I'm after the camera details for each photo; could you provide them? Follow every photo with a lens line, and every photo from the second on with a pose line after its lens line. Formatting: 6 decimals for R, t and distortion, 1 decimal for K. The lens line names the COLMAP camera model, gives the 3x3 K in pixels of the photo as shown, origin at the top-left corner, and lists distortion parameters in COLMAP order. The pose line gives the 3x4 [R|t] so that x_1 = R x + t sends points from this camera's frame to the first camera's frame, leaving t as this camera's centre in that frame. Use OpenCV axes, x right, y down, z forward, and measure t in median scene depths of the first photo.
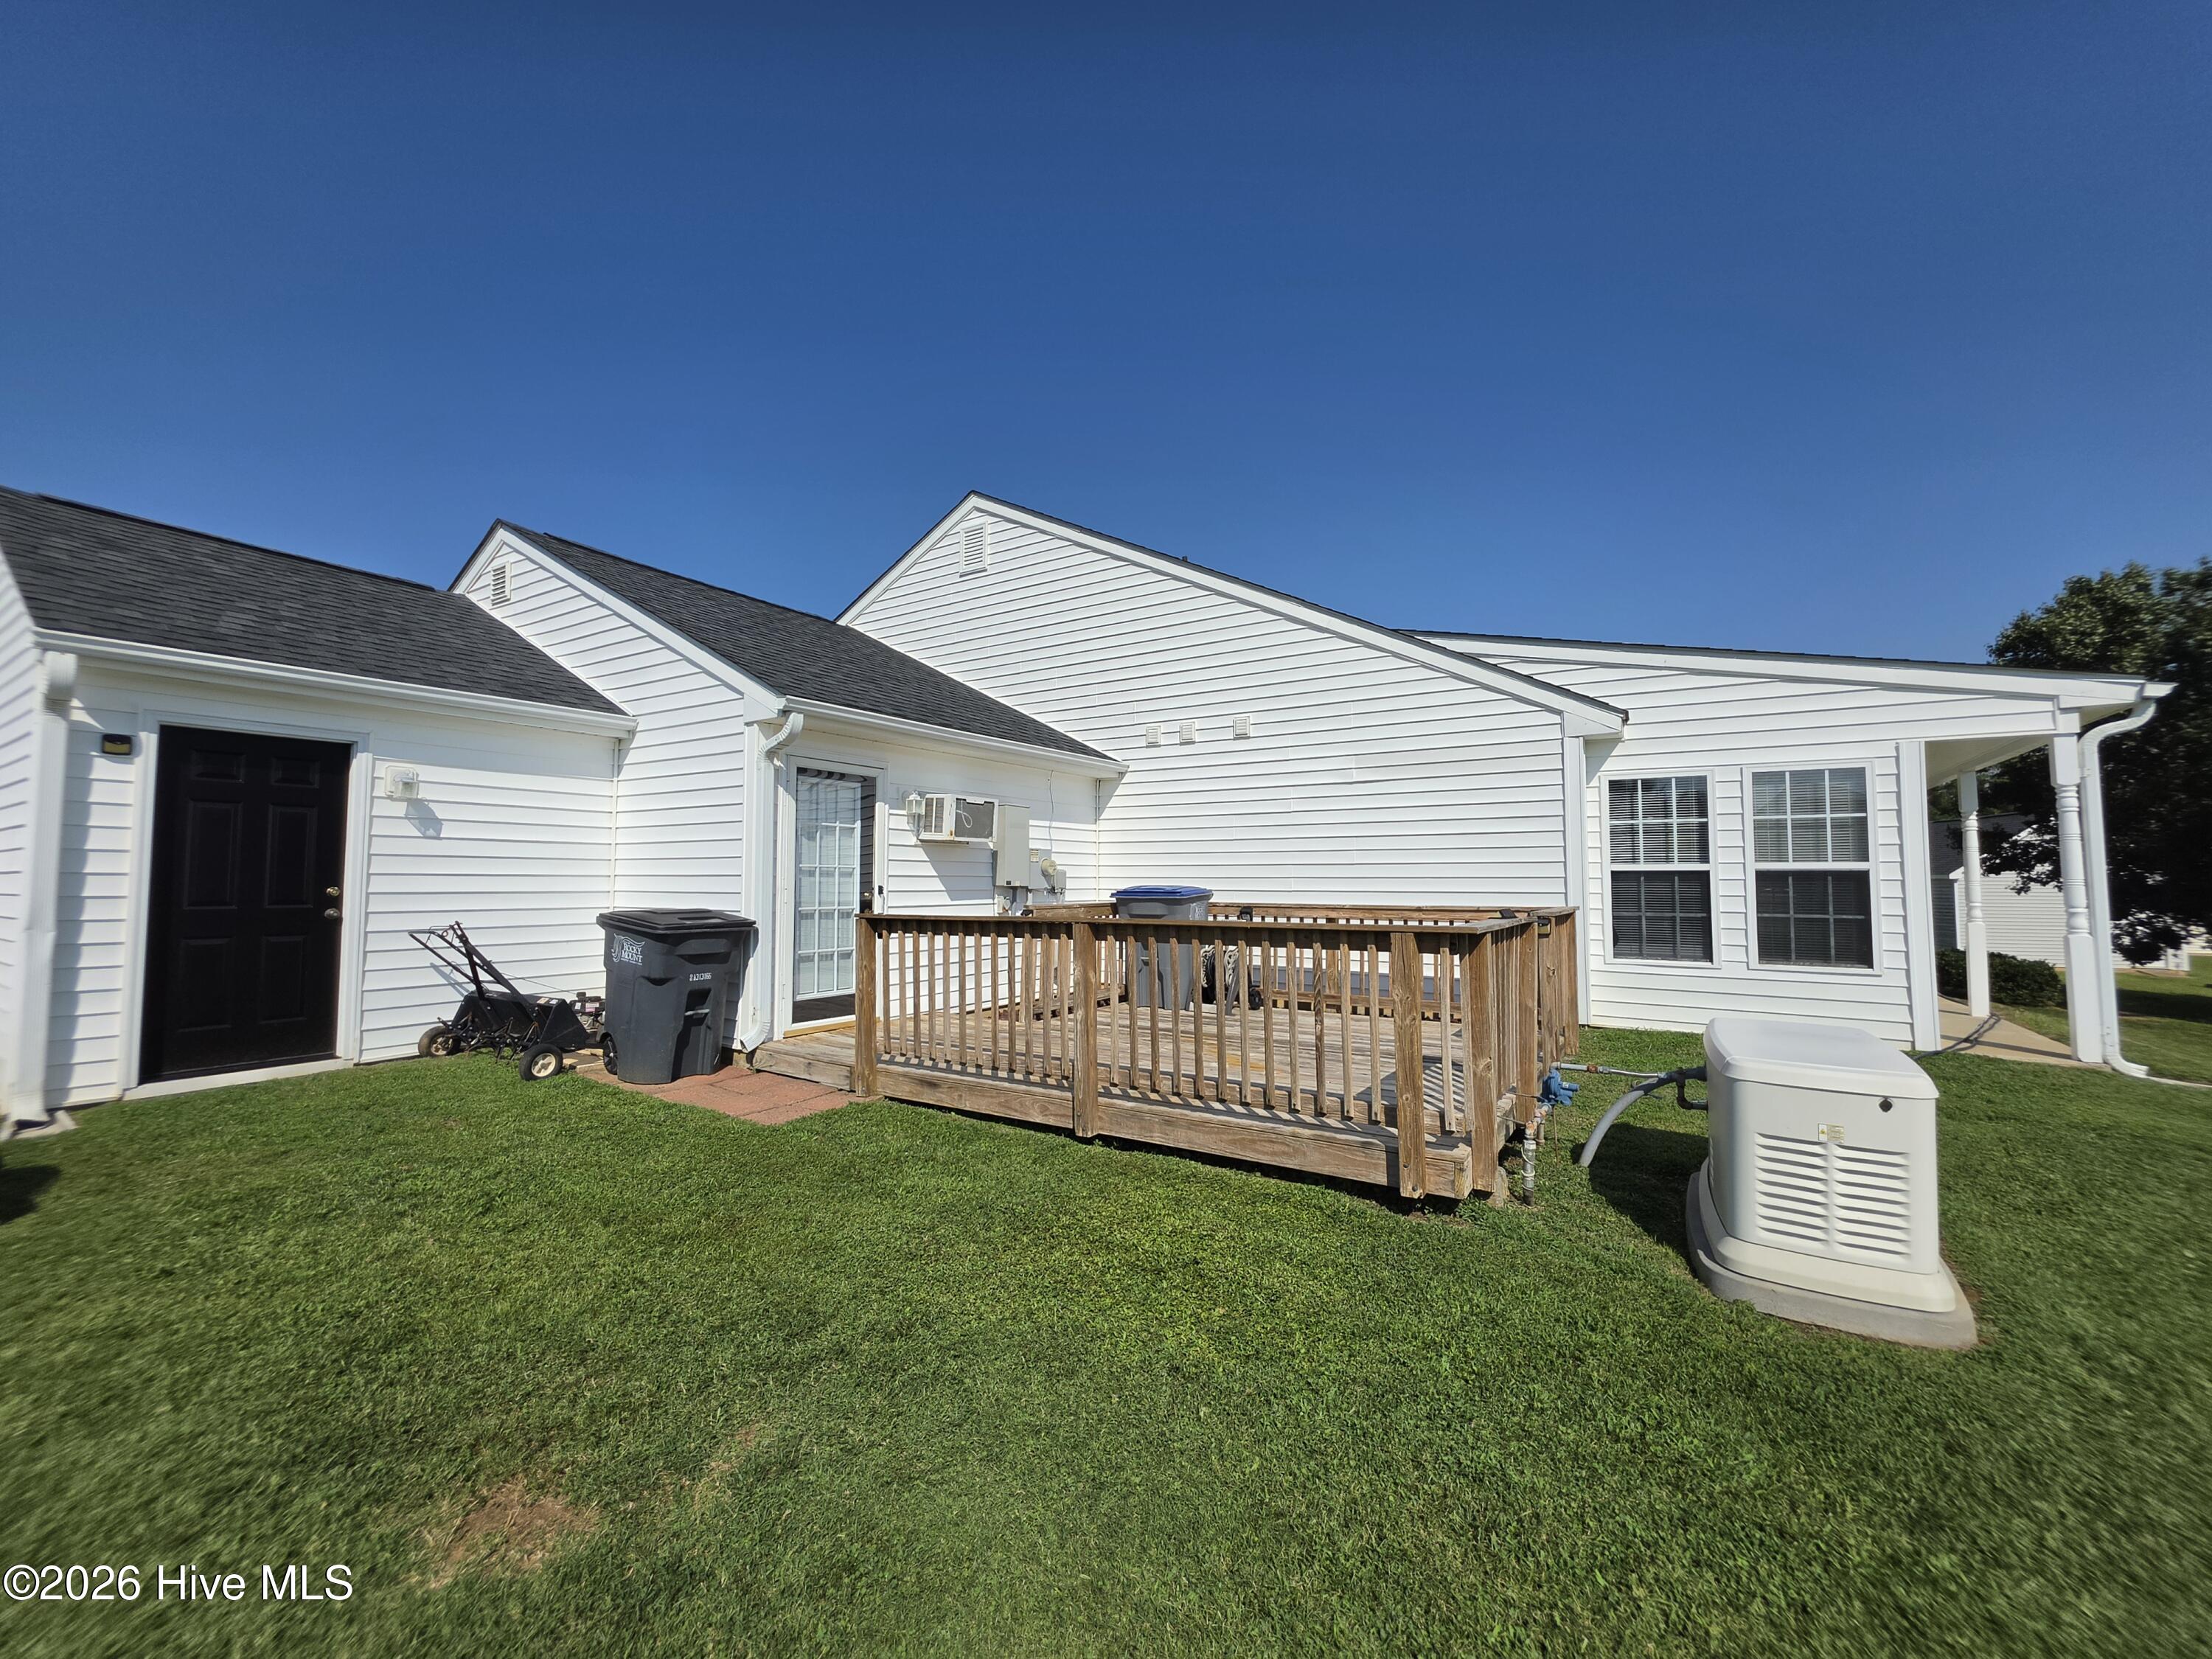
lens RADIAL K [[881.7, 0, 1106.0], [0, 881.7, 829.5], [0, 0, 1]] dist [0.002453, 0.000462]
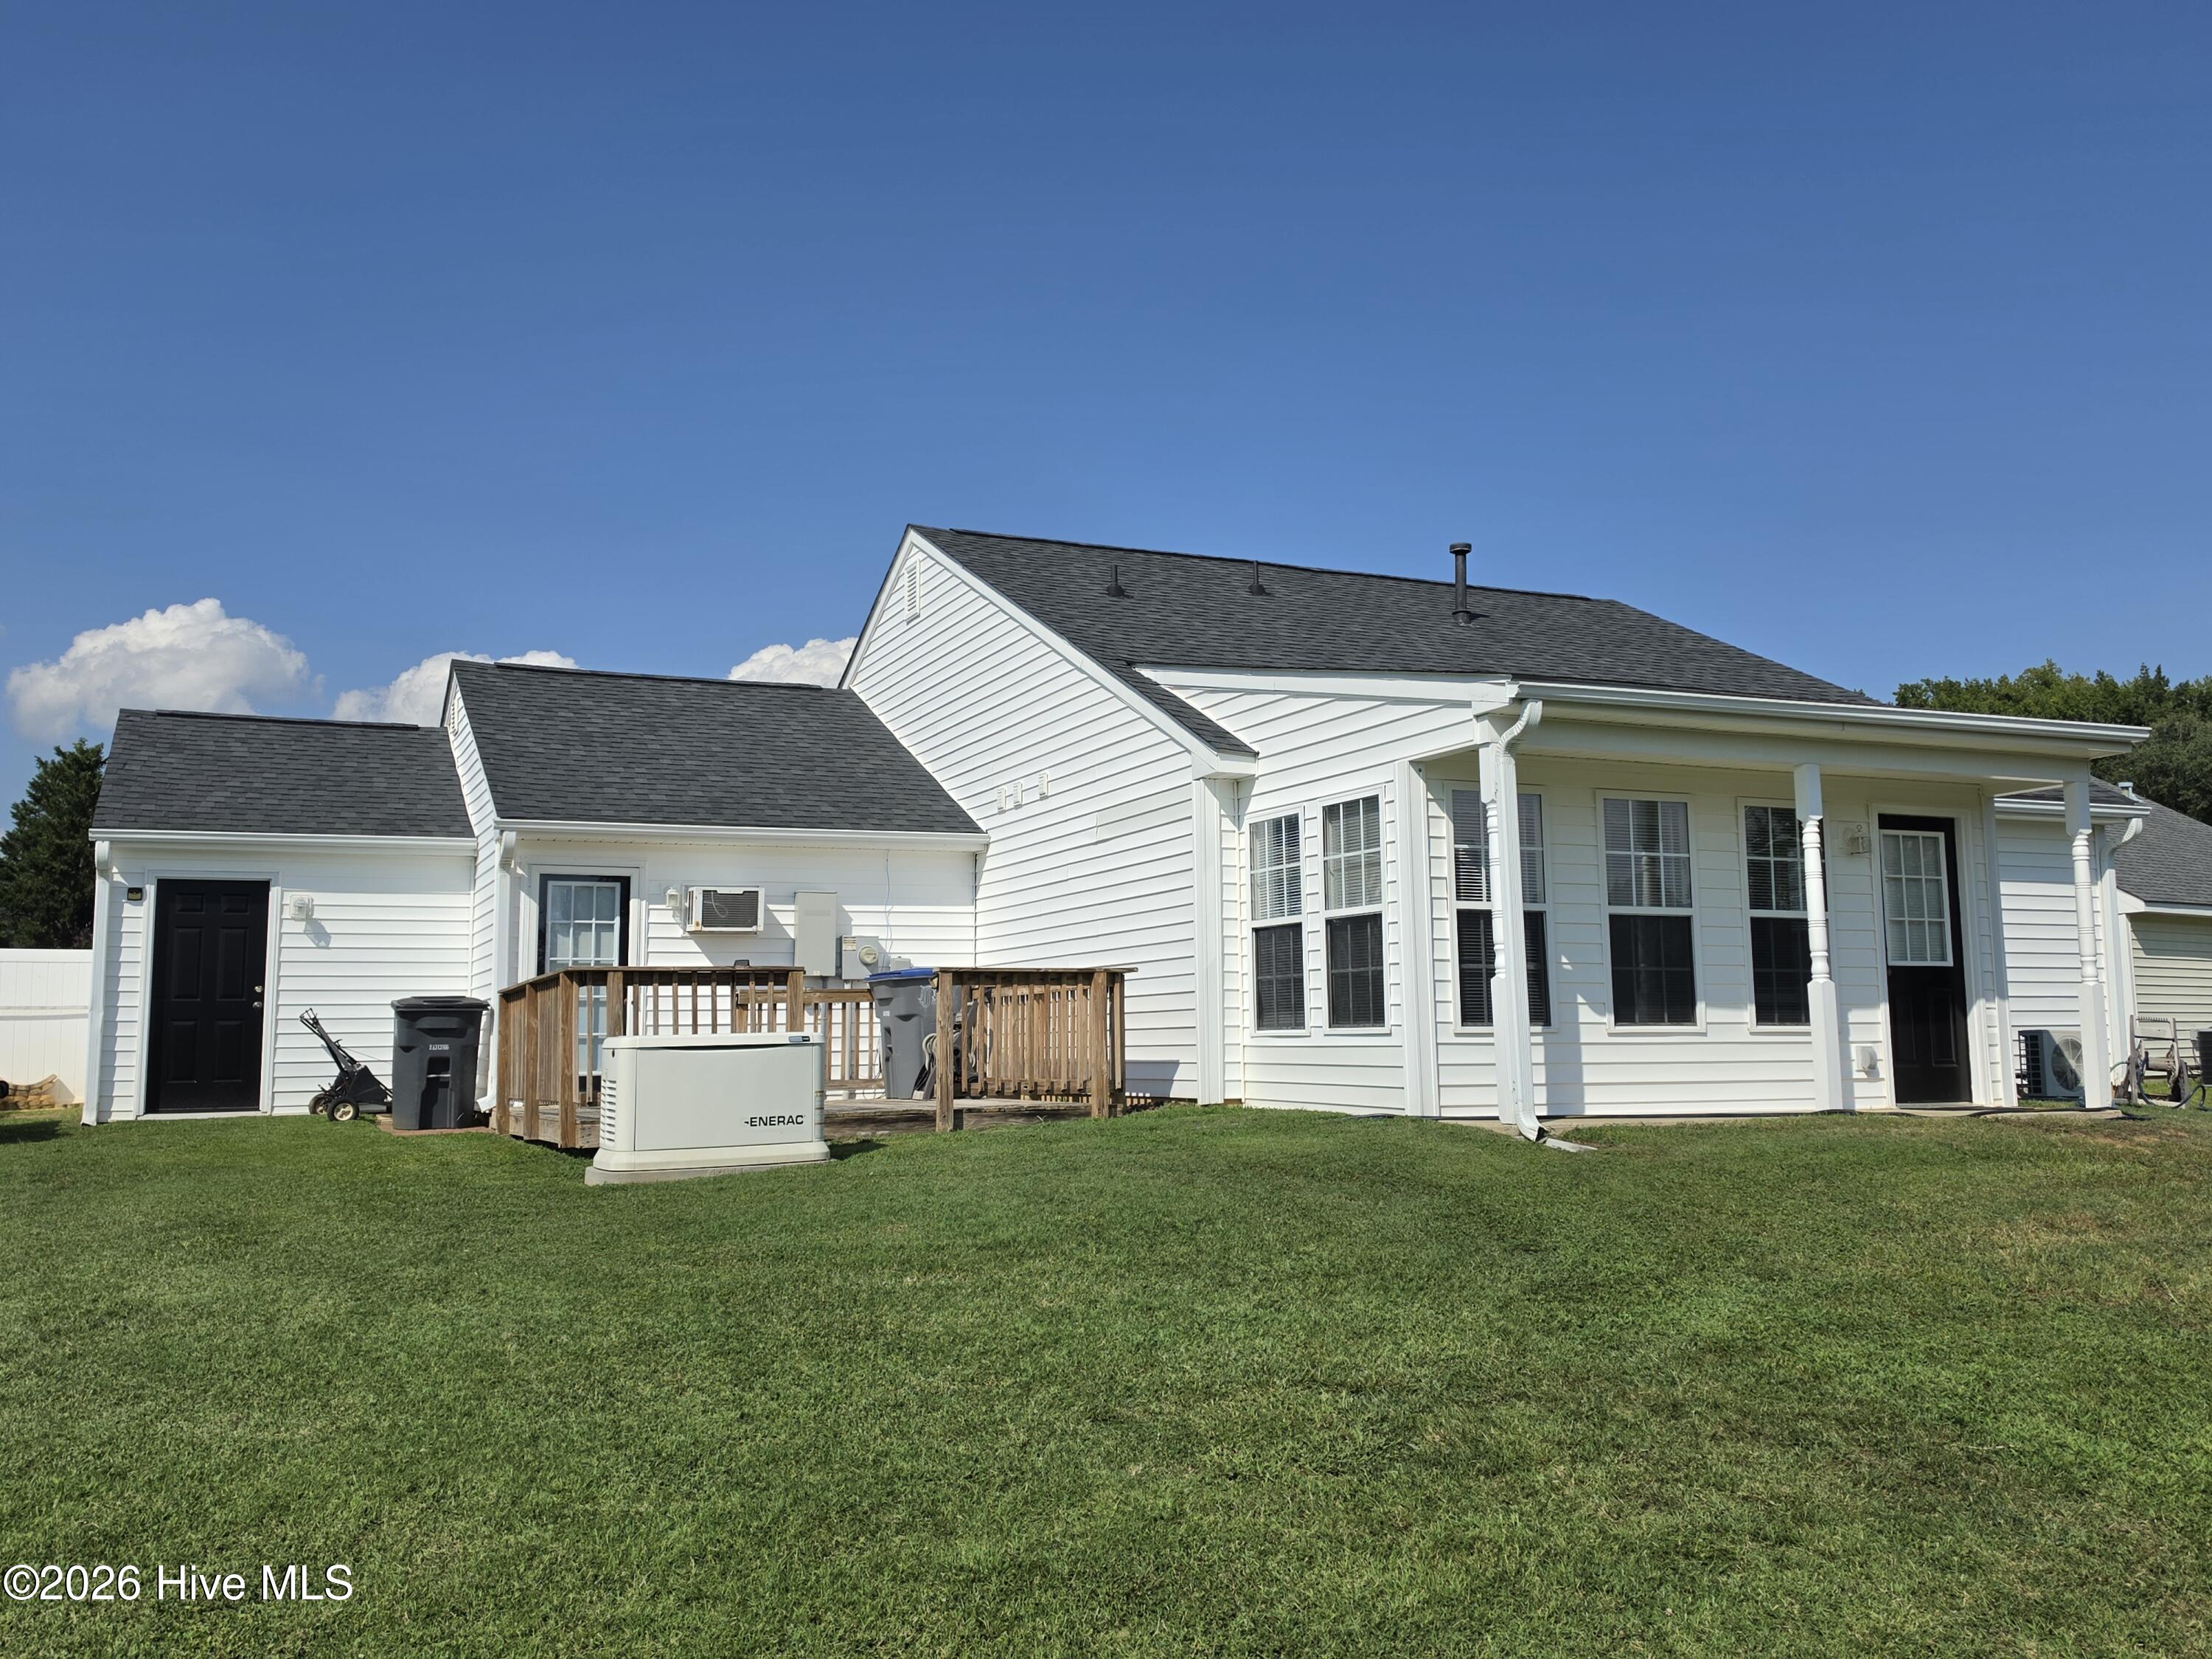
lens RADIAL K [[1889.8, 0, 1106.0], [0, 1889.8, 829.5], [0, 0, 1]] dist [0.059847, -0.009578]
pose [[0.842118, -0.077371, -0.533715, 1.758487], [0.046383, 0.996379, -0.071258, 0.091393], [0.537295, 0.035253, 0.842657, -0.768325]]
